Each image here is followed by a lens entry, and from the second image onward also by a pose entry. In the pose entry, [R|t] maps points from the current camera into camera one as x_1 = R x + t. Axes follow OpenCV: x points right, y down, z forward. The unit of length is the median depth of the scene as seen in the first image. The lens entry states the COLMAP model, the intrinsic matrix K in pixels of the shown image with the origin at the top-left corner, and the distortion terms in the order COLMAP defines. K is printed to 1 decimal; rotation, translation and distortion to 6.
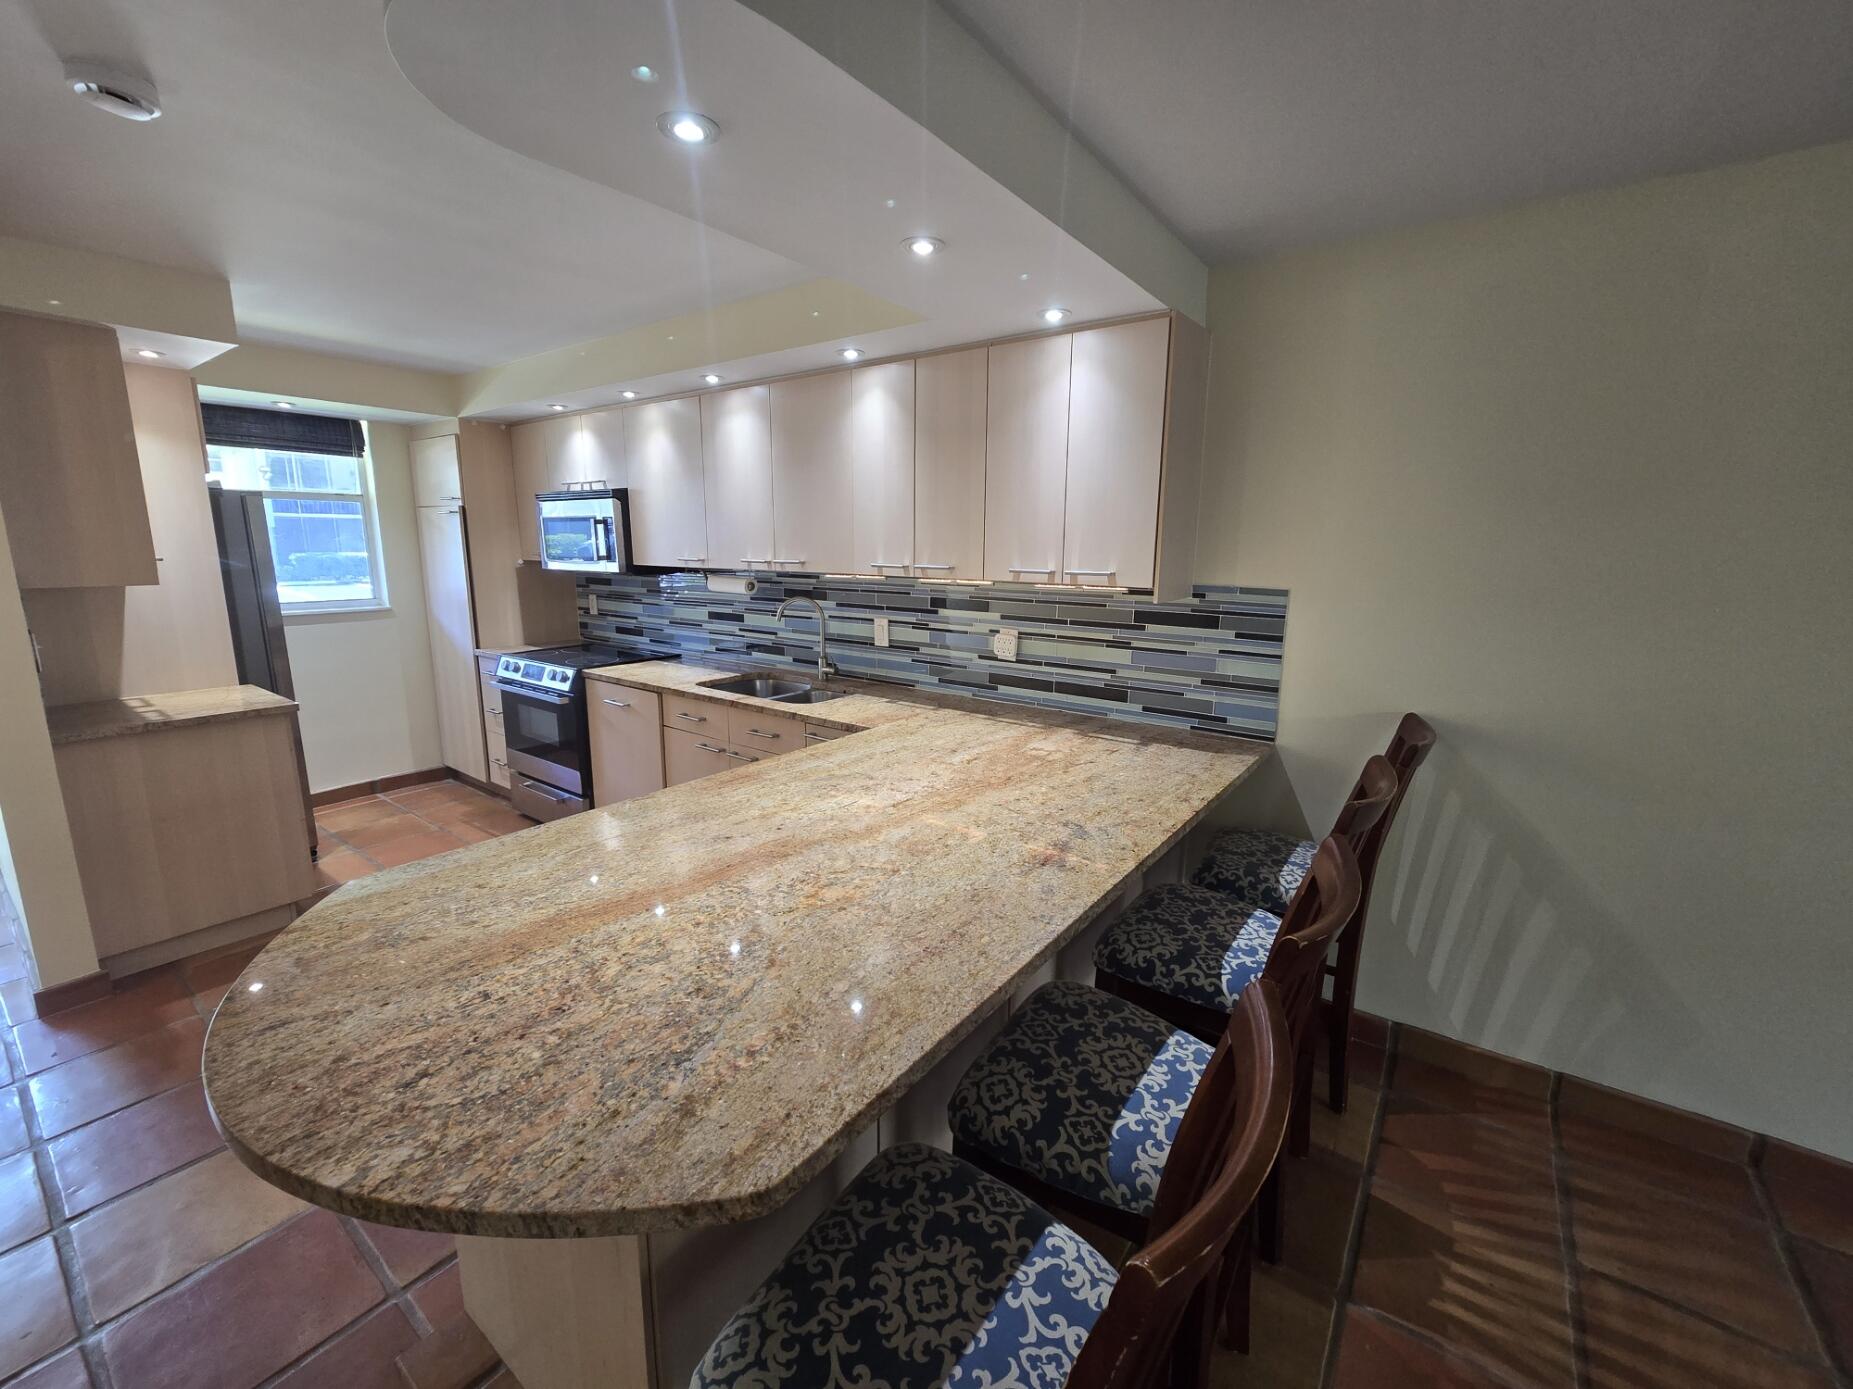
lens RADIAL K [[765.7, 0, 928.1], [0, 765.7, 687.0], [0, 0, 1]] dist [-0.003549, 0.000998]
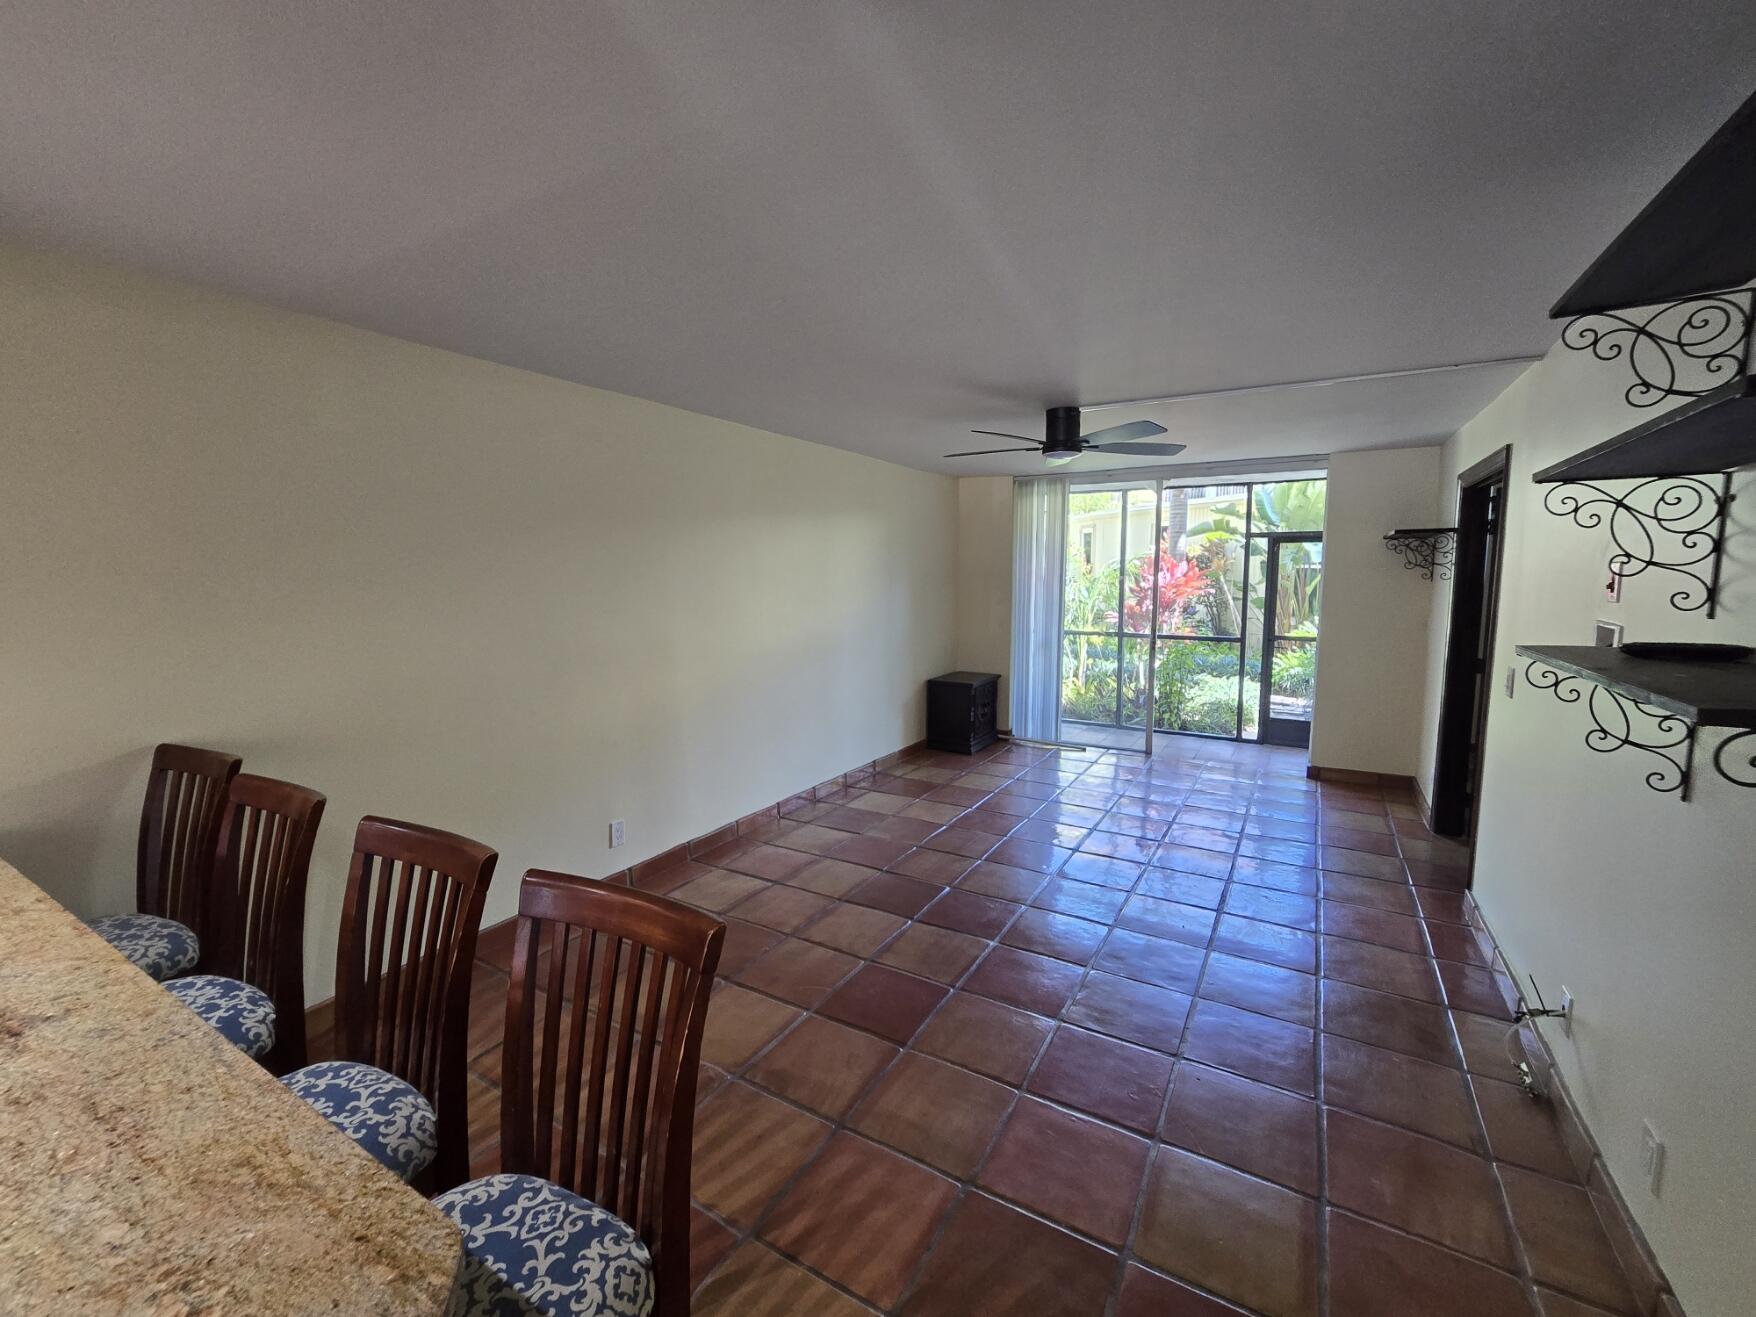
lens RADIAL K [[725.6, 0, 881.6], [0, 725.6, 649.2], [0, 0, 1]] dist [-0.003549, 0.000998]
pose [[-0.102033, -0.117632, 0.987802, -0.335368], [0.182589, 0.973900, 0.134837, -0.037703], [-0.977881, 0.194119, -0.077892, 0.114499]]
